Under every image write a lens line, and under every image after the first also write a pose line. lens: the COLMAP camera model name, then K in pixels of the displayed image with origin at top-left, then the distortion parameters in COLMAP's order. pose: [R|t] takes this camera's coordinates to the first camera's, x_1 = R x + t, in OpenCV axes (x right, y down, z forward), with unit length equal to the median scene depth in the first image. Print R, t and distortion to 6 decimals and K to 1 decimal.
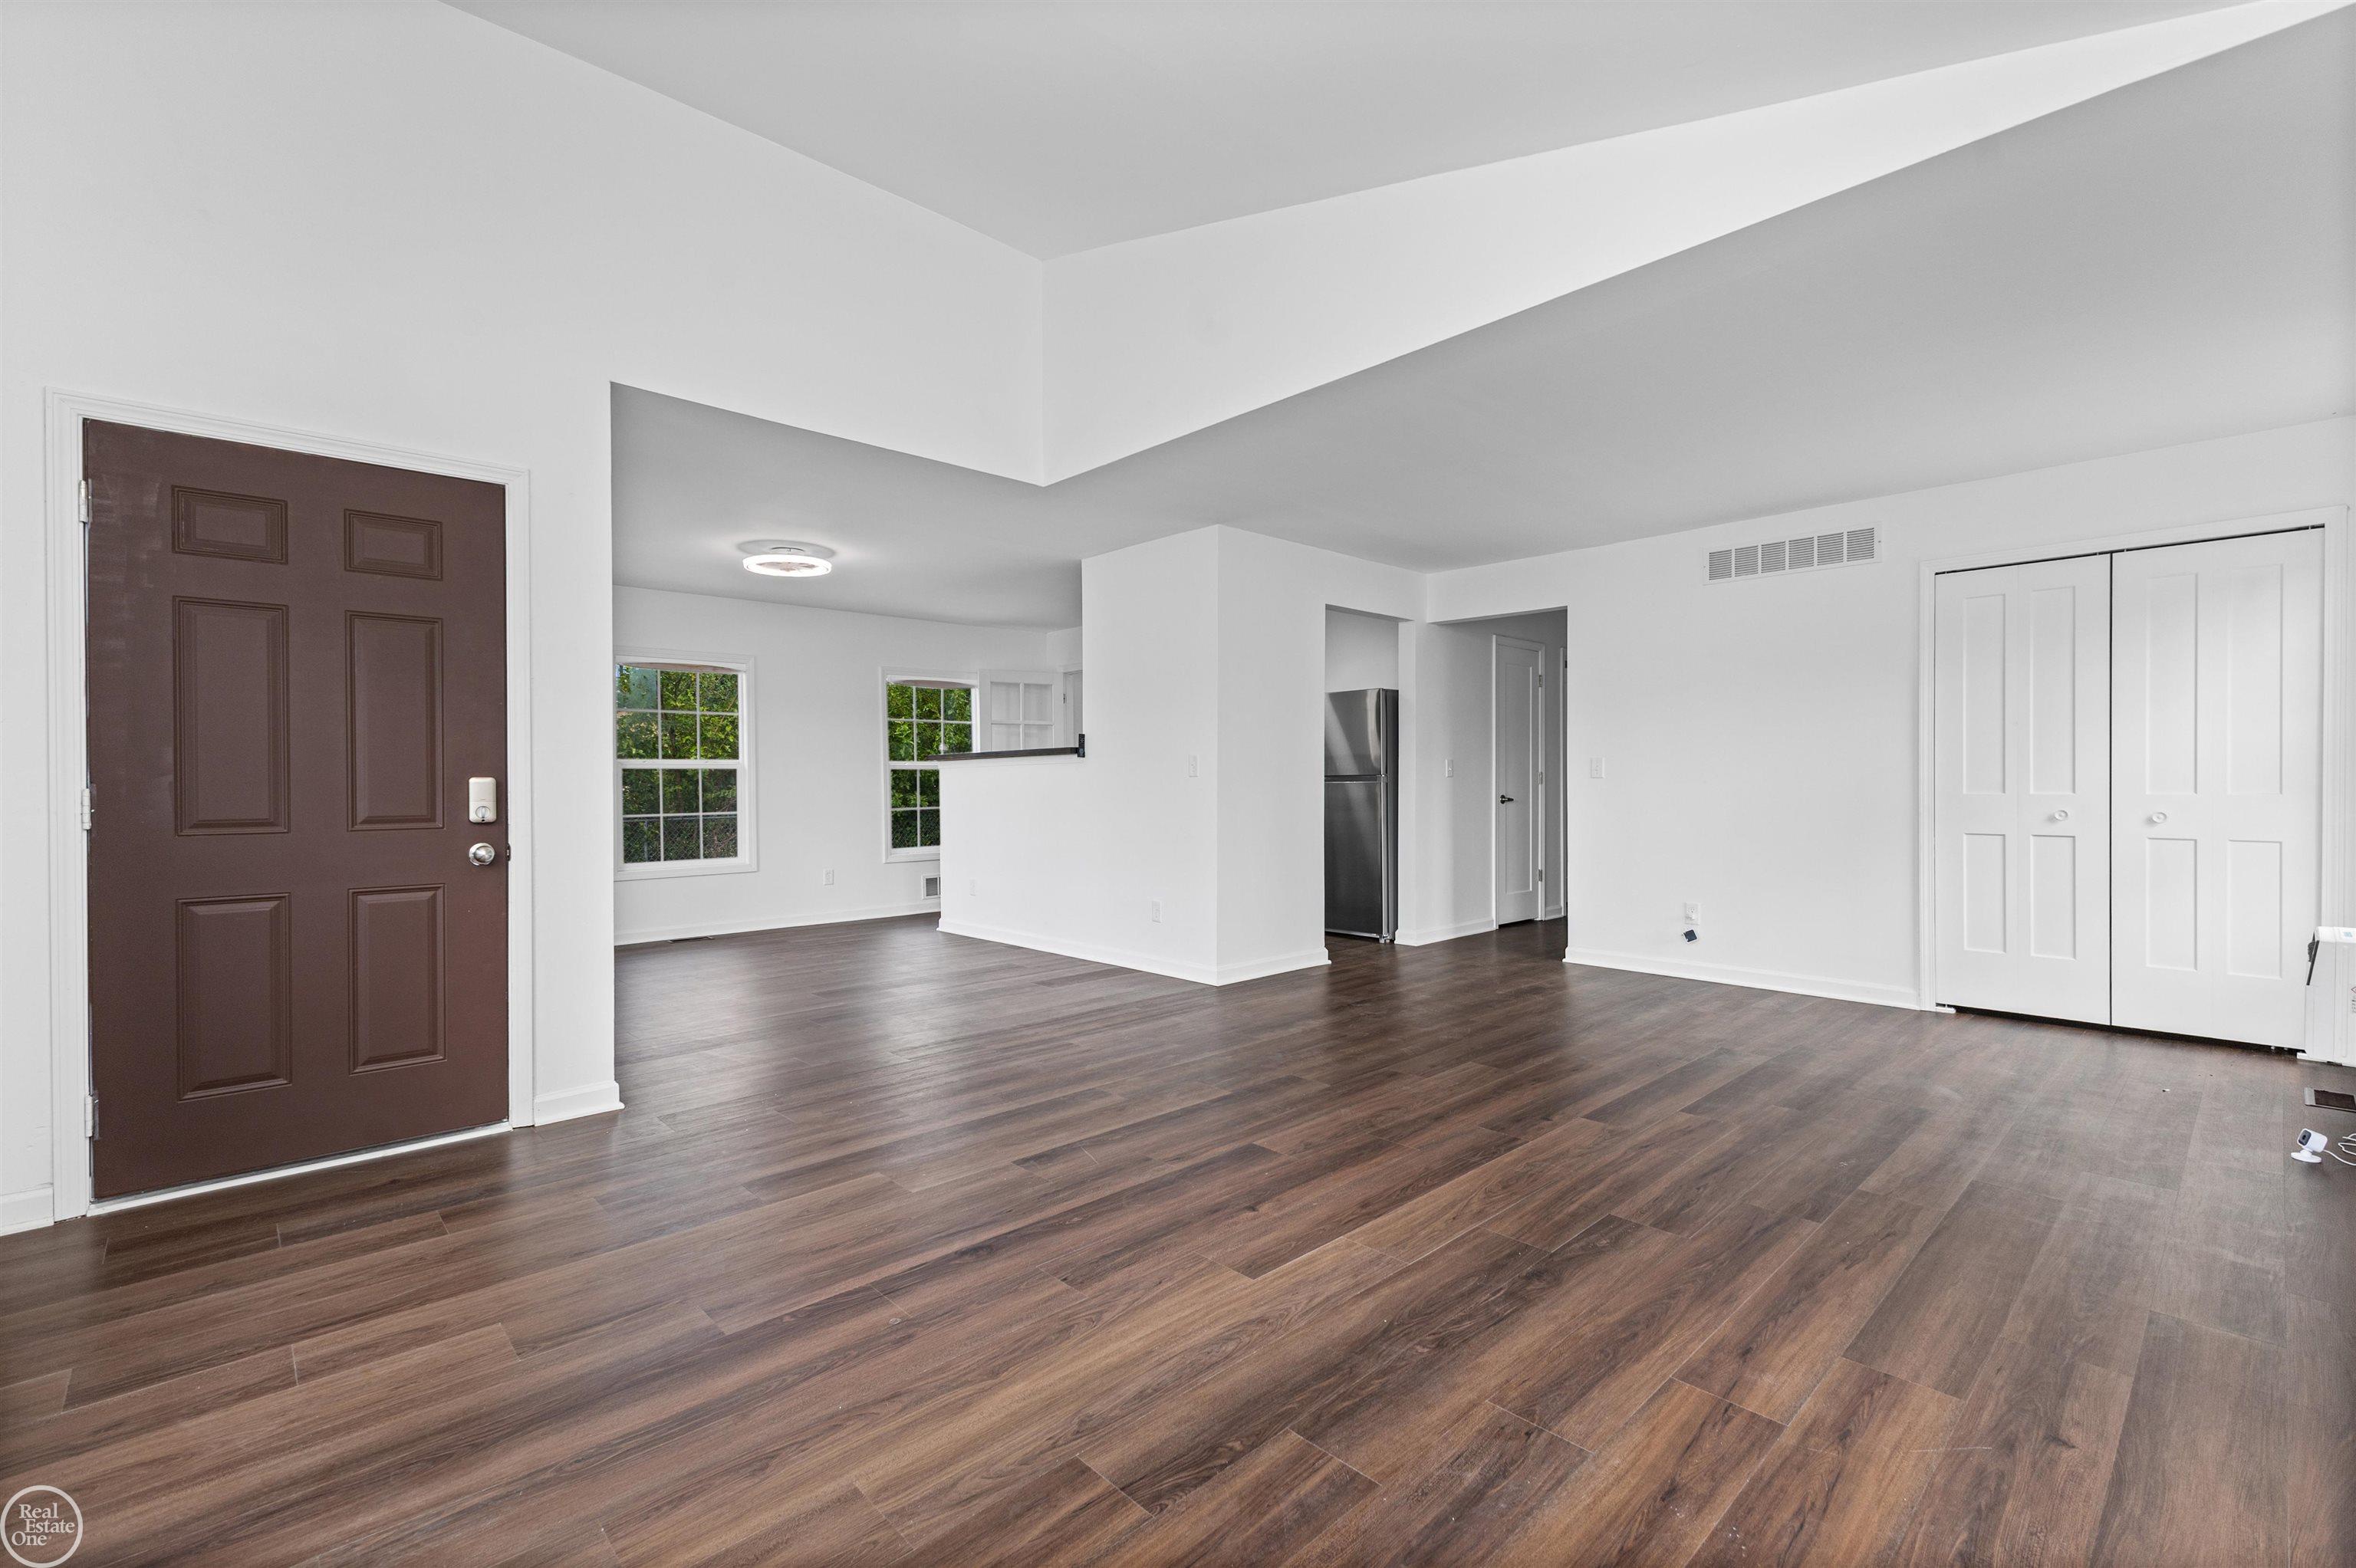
lens RADIAL K [[1034.3, 0, 1187.6], [0, 1034.3, 778.3], [0, 0, 1]] dist [0.015957, -0.000142]
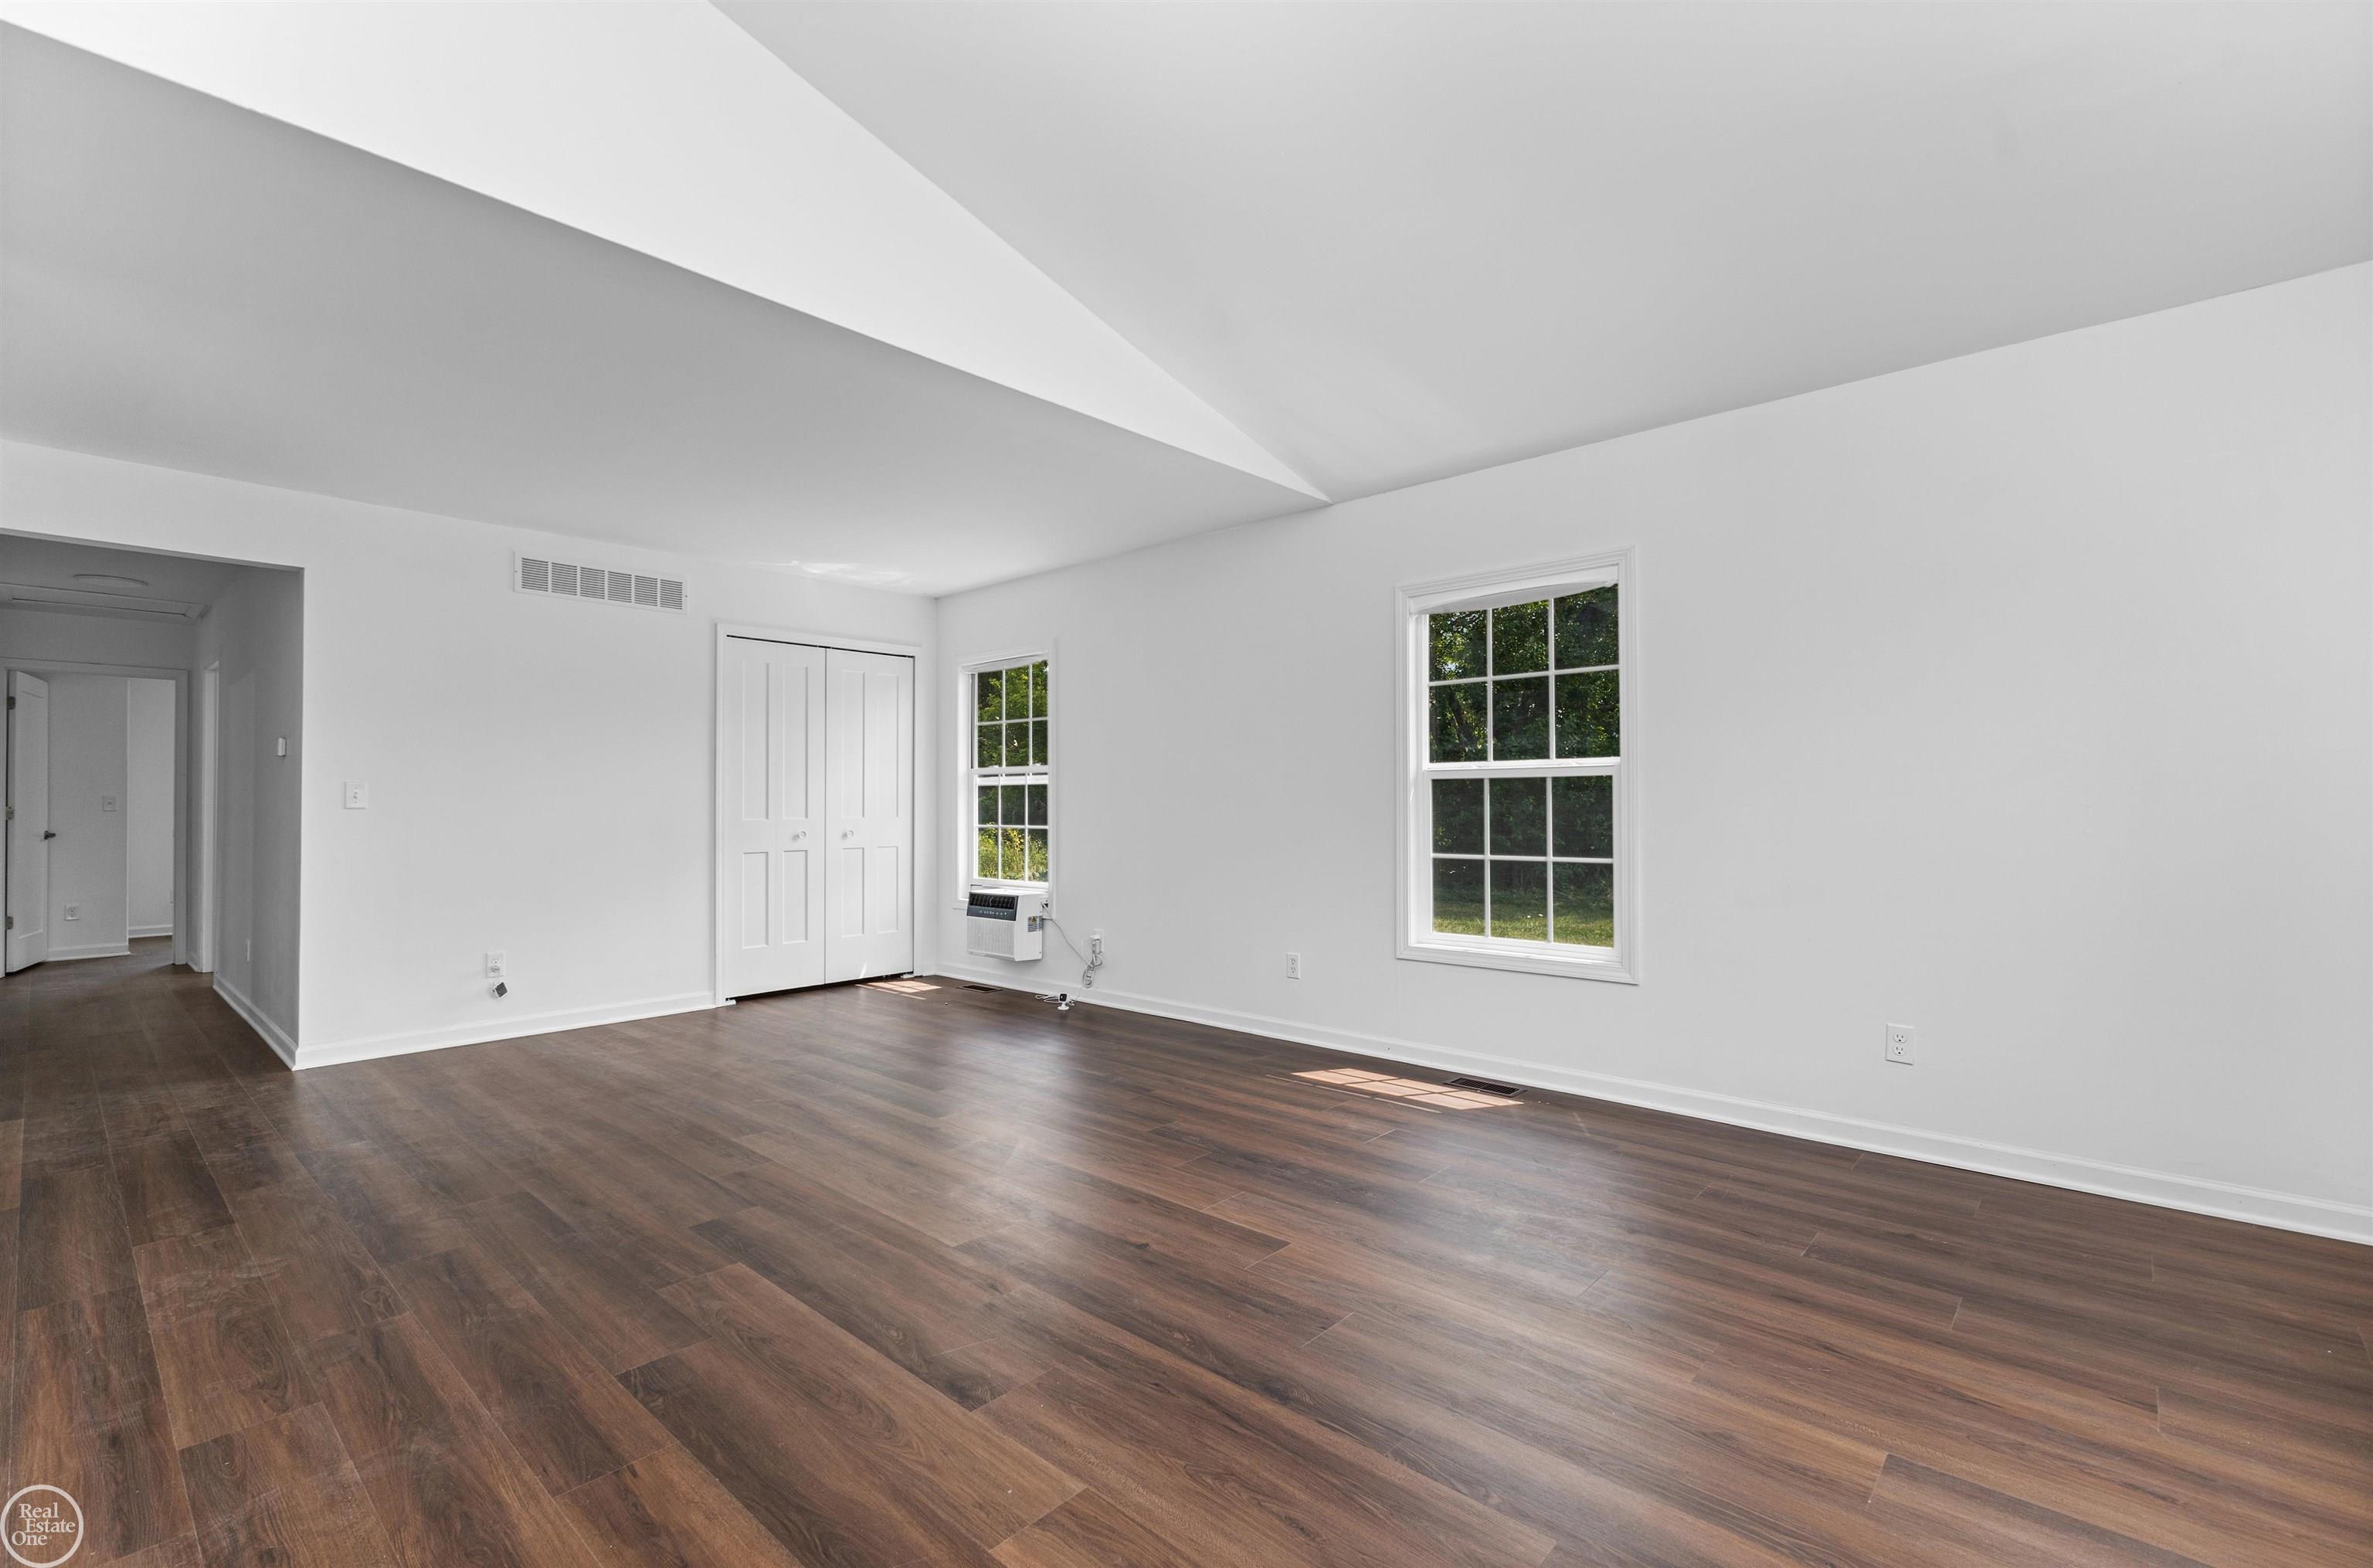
lens RADIAL K [[1036.7, 0, 1194.1], [0, 1036.7, 794.3], [0, 0, 1]] dist [0.007462, 0.000109]
pose [[-0.078336, 0.013586, 0.996834, -0.623587], [0.008615, 0.999879, -0.012950, 0.005694], [-0.996890, 0.007573, -0.078444, 0.700759]]
